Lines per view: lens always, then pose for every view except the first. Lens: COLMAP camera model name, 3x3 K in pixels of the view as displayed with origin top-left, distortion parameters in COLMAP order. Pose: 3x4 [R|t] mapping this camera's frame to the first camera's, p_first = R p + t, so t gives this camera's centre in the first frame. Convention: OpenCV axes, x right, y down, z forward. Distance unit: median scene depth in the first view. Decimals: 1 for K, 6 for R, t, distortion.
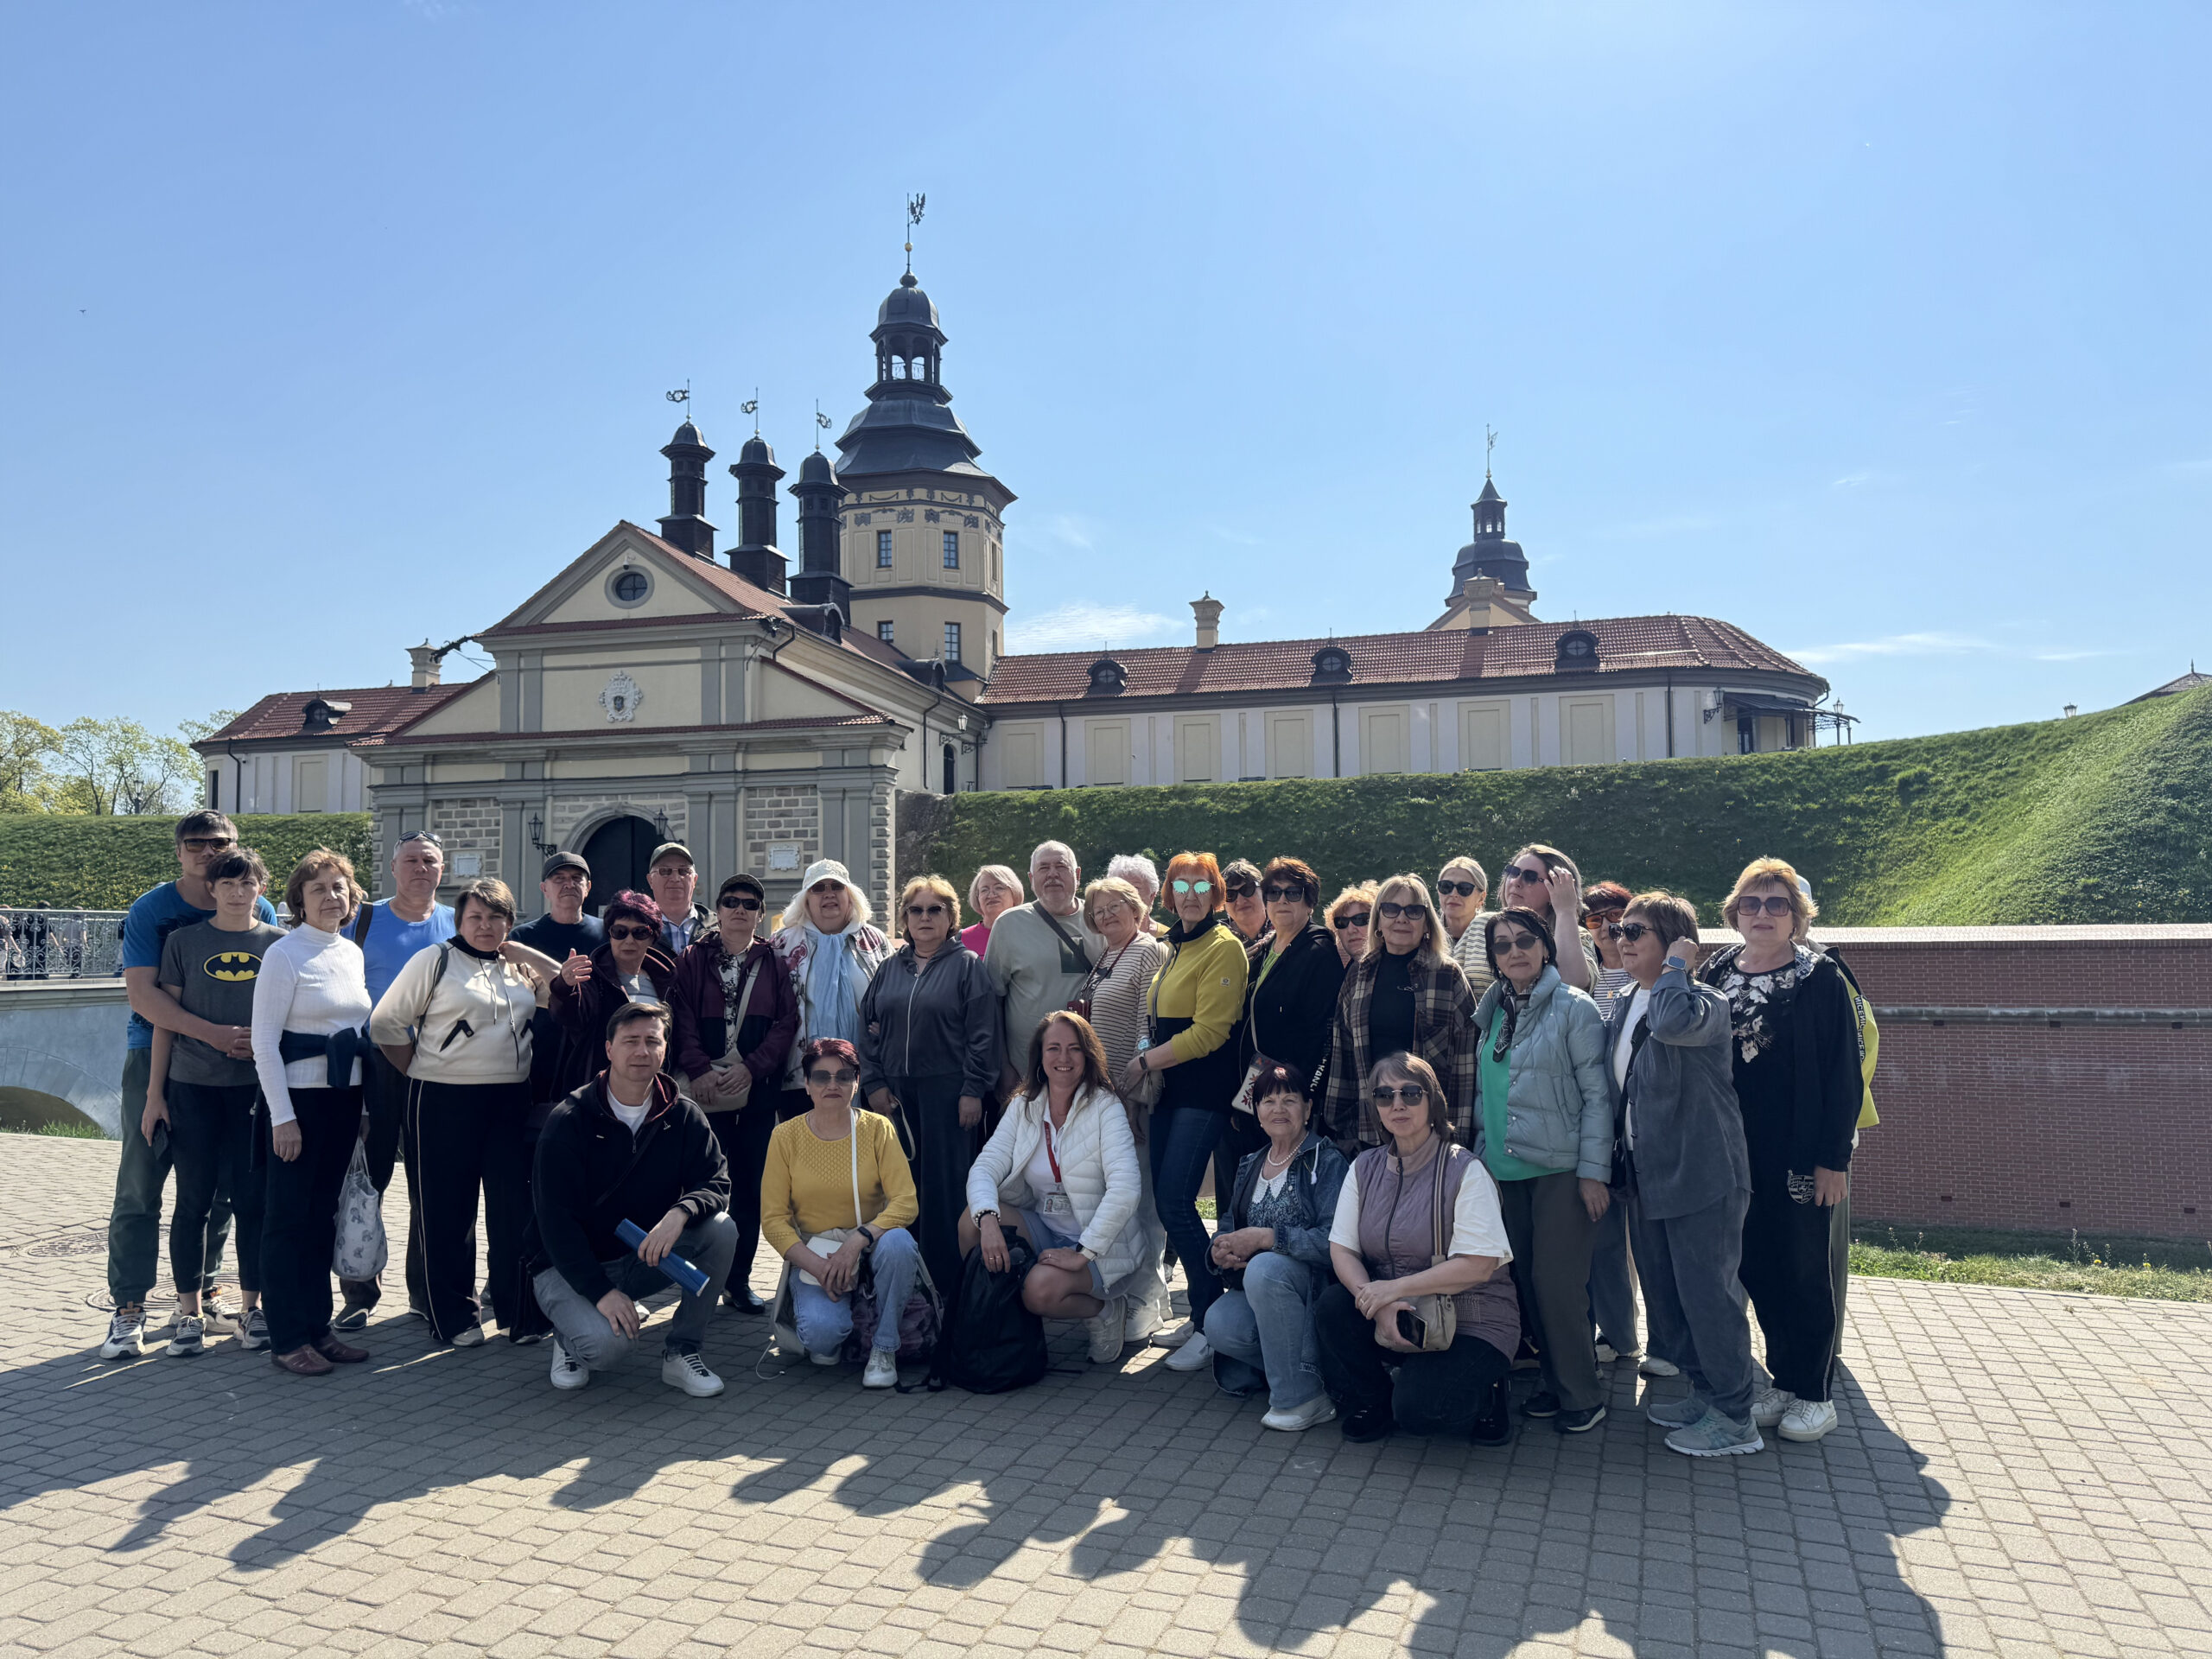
lens RADIAL K [[1549.1, 0, 1102.7], [0, 1549.1, 847.2], [0, 0, 1]] dist [0.089436, -0.053887]
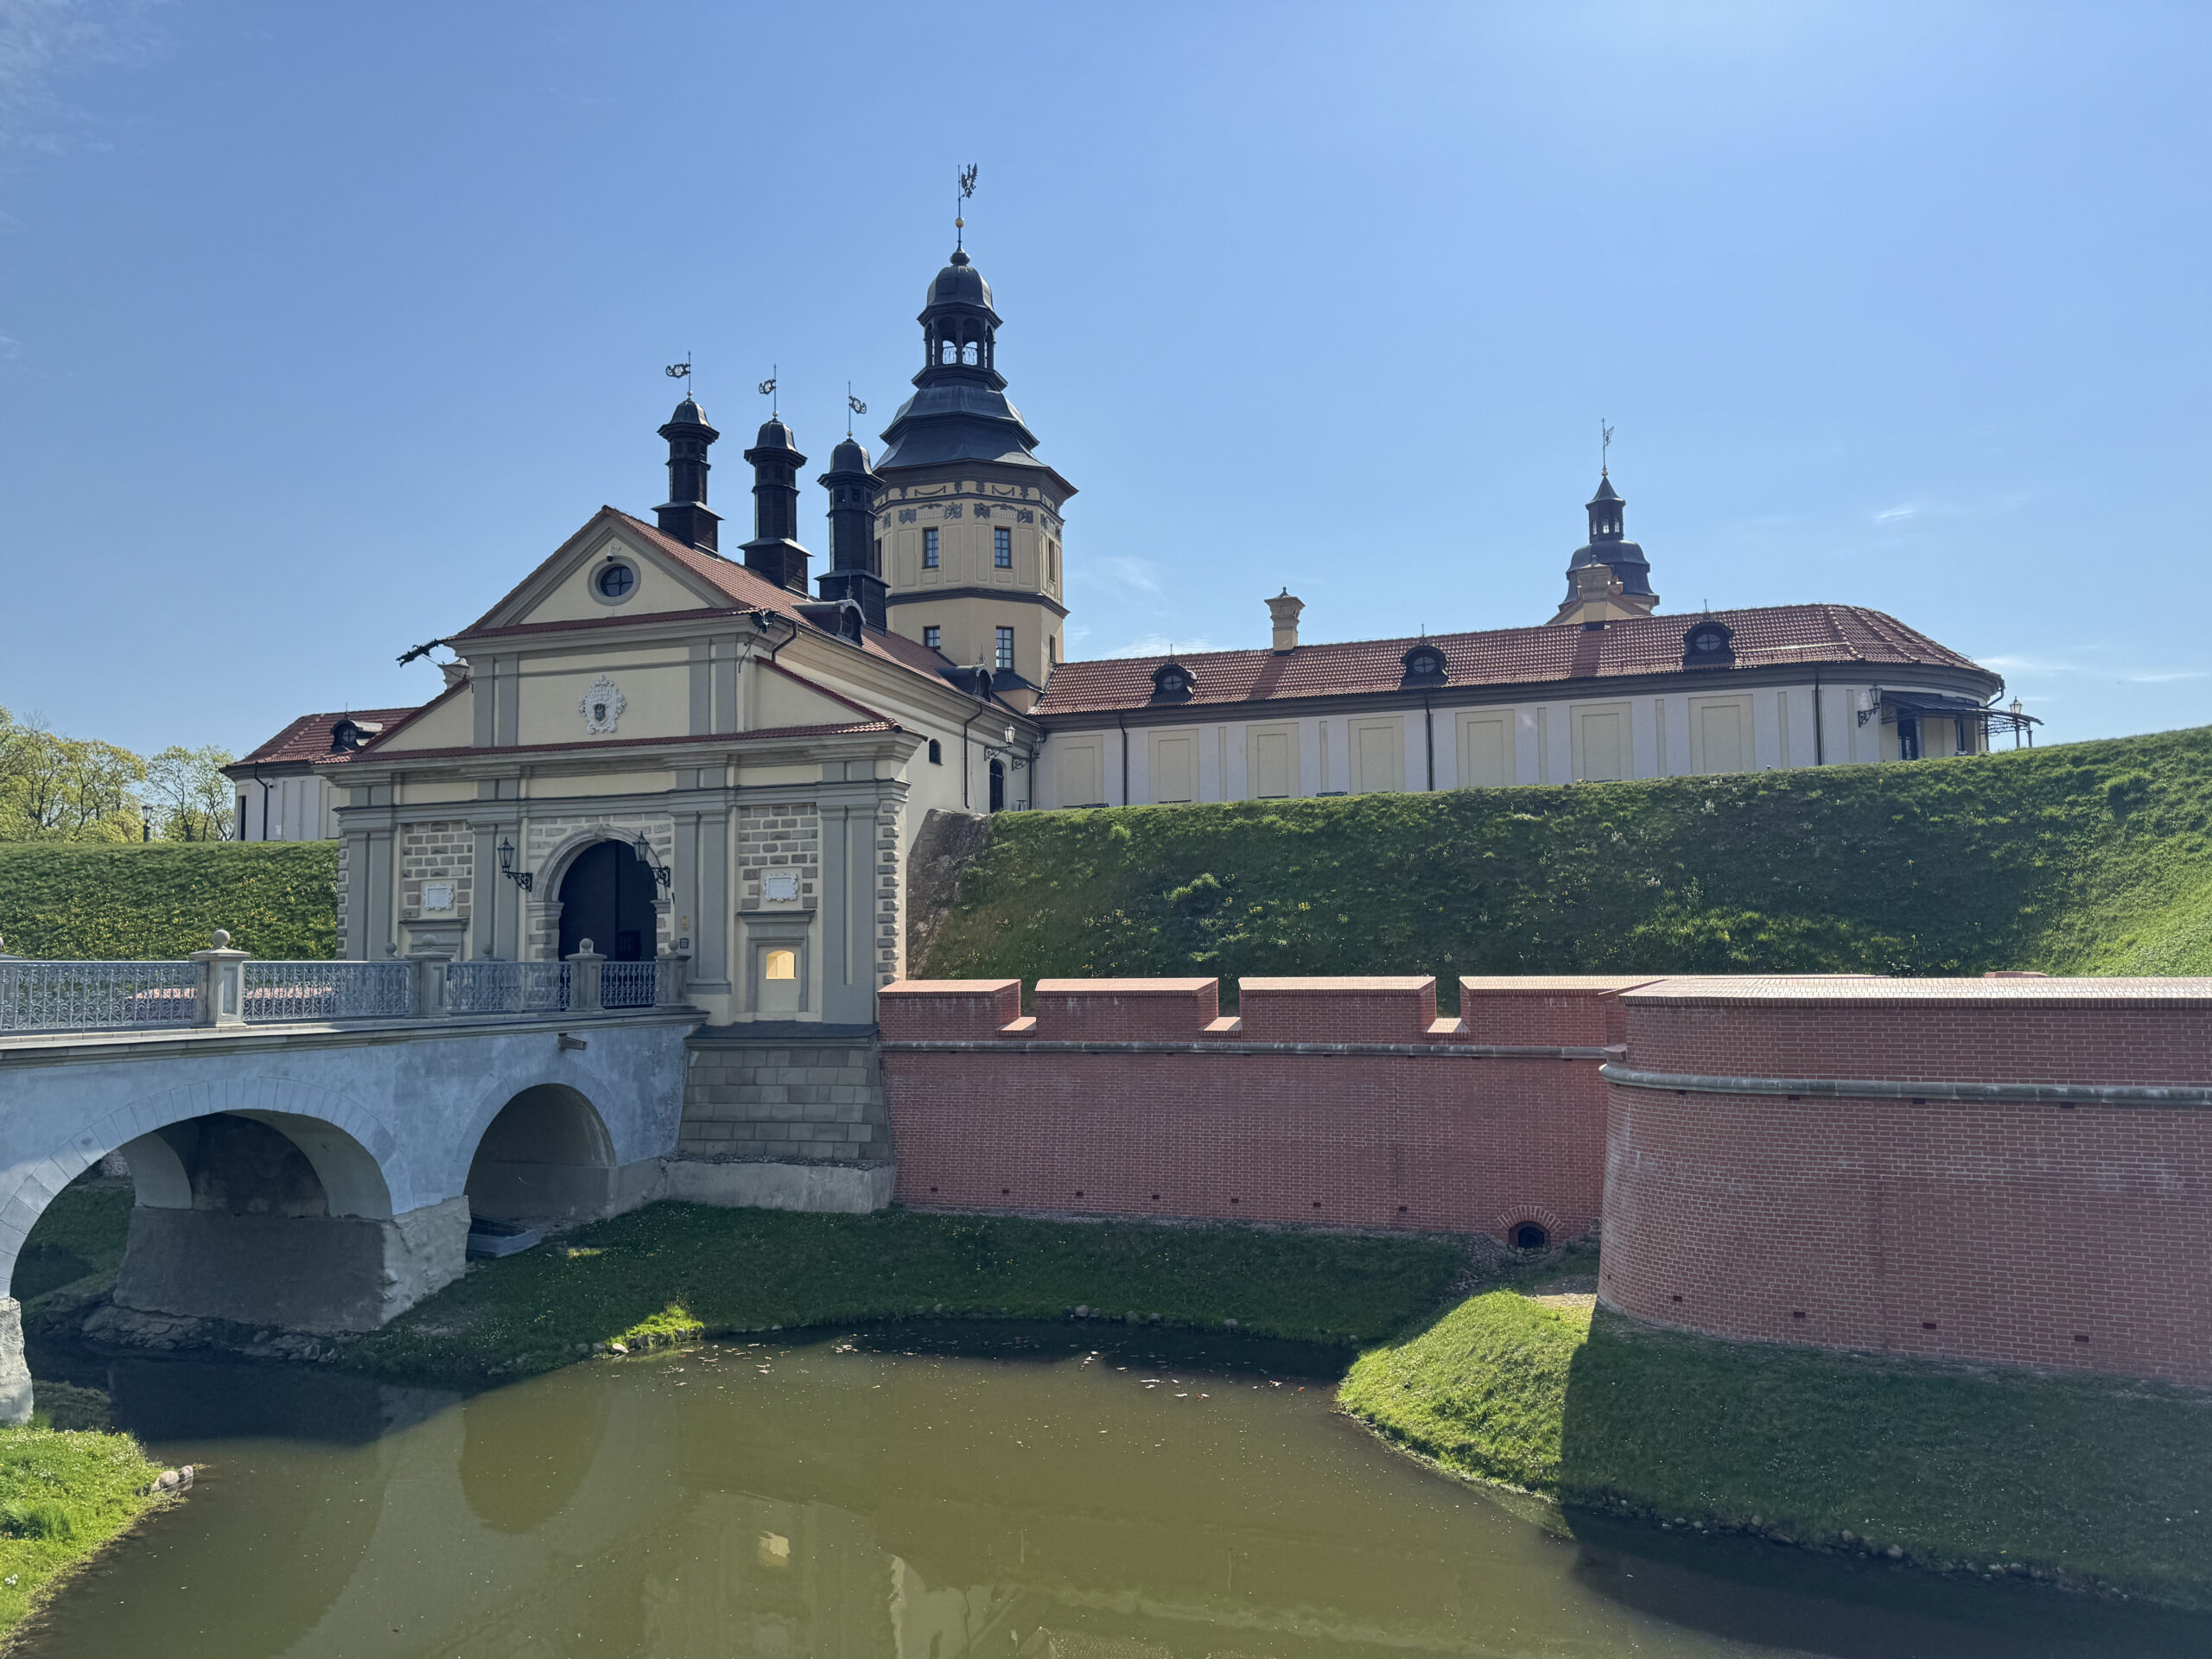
lens RADIAL K [[1549.1, 0, 1117.1], [0, 1549.1, 847.1], [0, 0, 1]] dist [0.089436, -0.053887]
pose [[0.998022, -0.005393, -0.062635, 0.031706], [0.004443, 0.999873, -0.015291, -0.000981], [0.062710, 0.014982, 0.997919, 0.117385]]
